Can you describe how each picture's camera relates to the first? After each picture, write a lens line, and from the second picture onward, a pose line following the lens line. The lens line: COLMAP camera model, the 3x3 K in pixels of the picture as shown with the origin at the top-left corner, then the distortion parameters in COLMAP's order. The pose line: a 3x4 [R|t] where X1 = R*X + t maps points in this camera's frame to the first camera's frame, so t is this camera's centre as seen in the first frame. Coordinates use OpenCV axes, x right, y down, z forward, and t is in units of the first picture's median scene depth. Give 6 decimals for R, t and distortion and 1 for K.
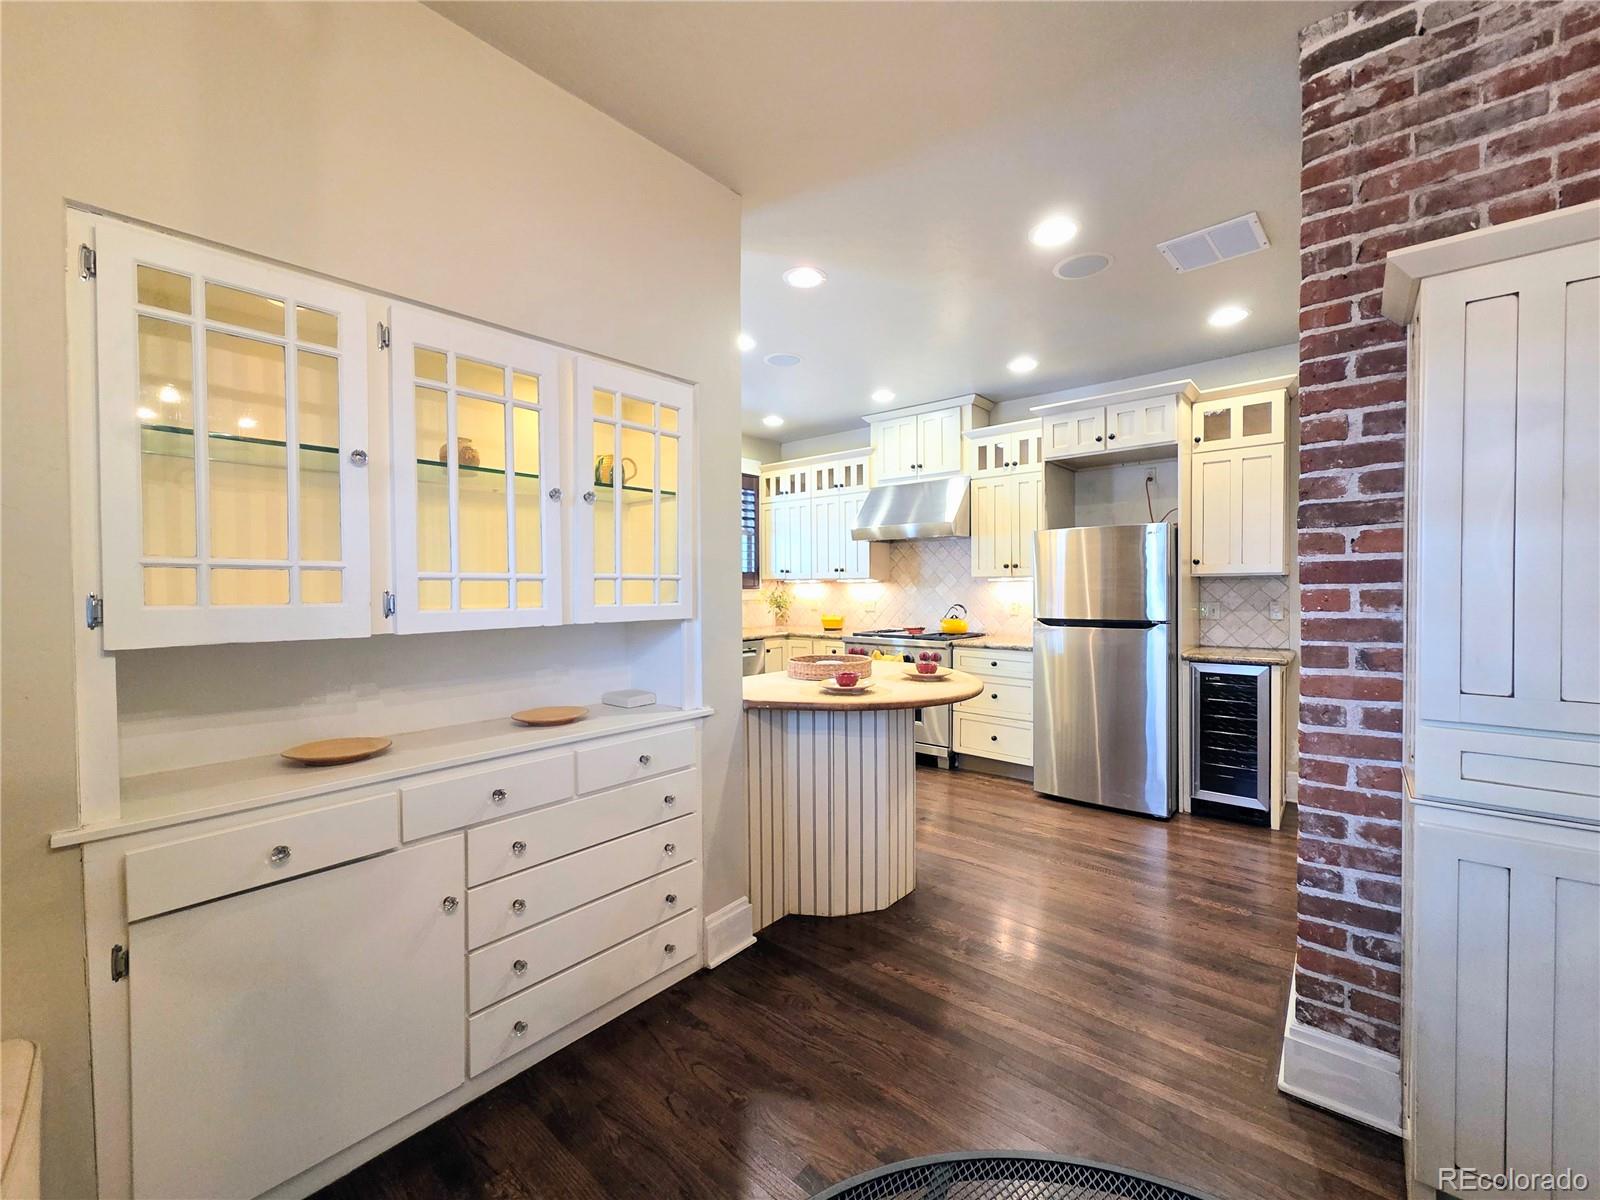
lens RADIAL K [[656.0, 0, 798.1], [0, 656.0, 596.1], [0, 0, 1]] dist [0.003512, 0.000254]
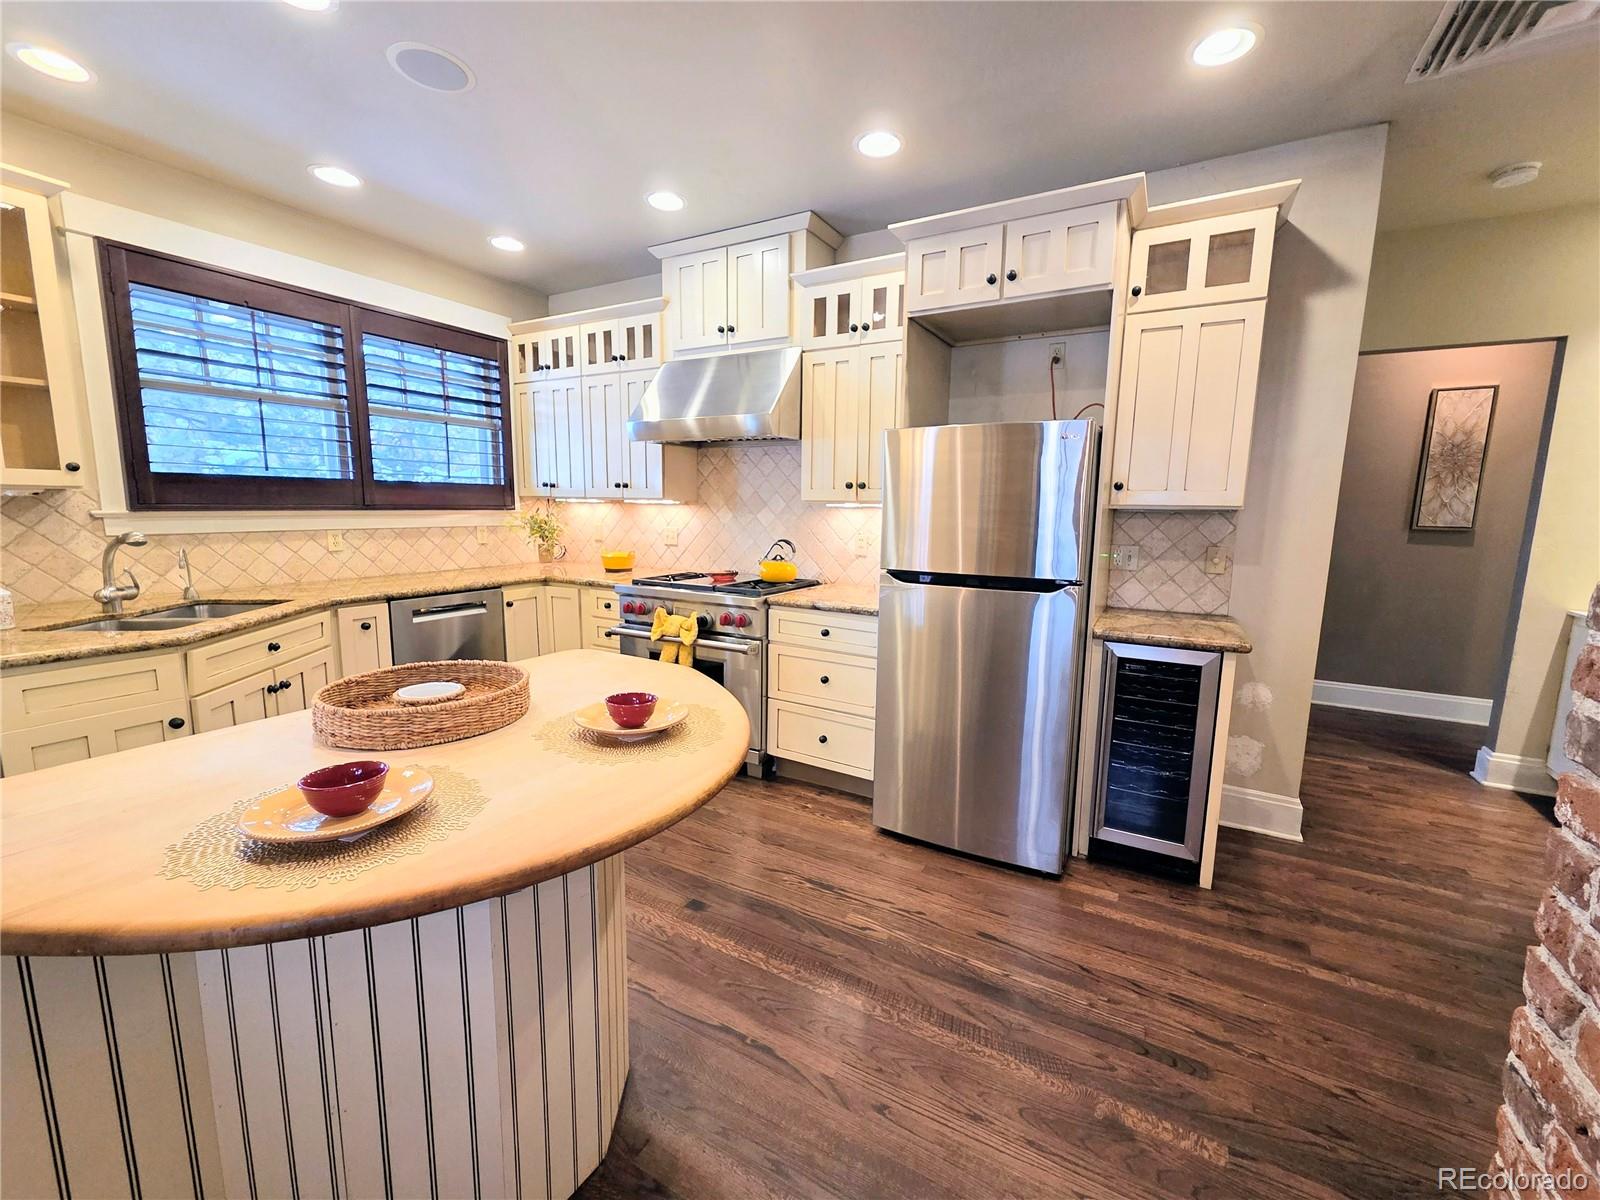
lens RADIAL K [[656.0, 0, 799.1], [0, 656.0, 600.3], [0, 0, 1]] dist [0.003512, 0.000254]
pose [[0.982363, -0.007515, 0.186833, 0.152694], [-0.017282, 0.991266, 0.130744, -0.017653], [-0.186183, -0.131667, 0.973653, 0.368976]]
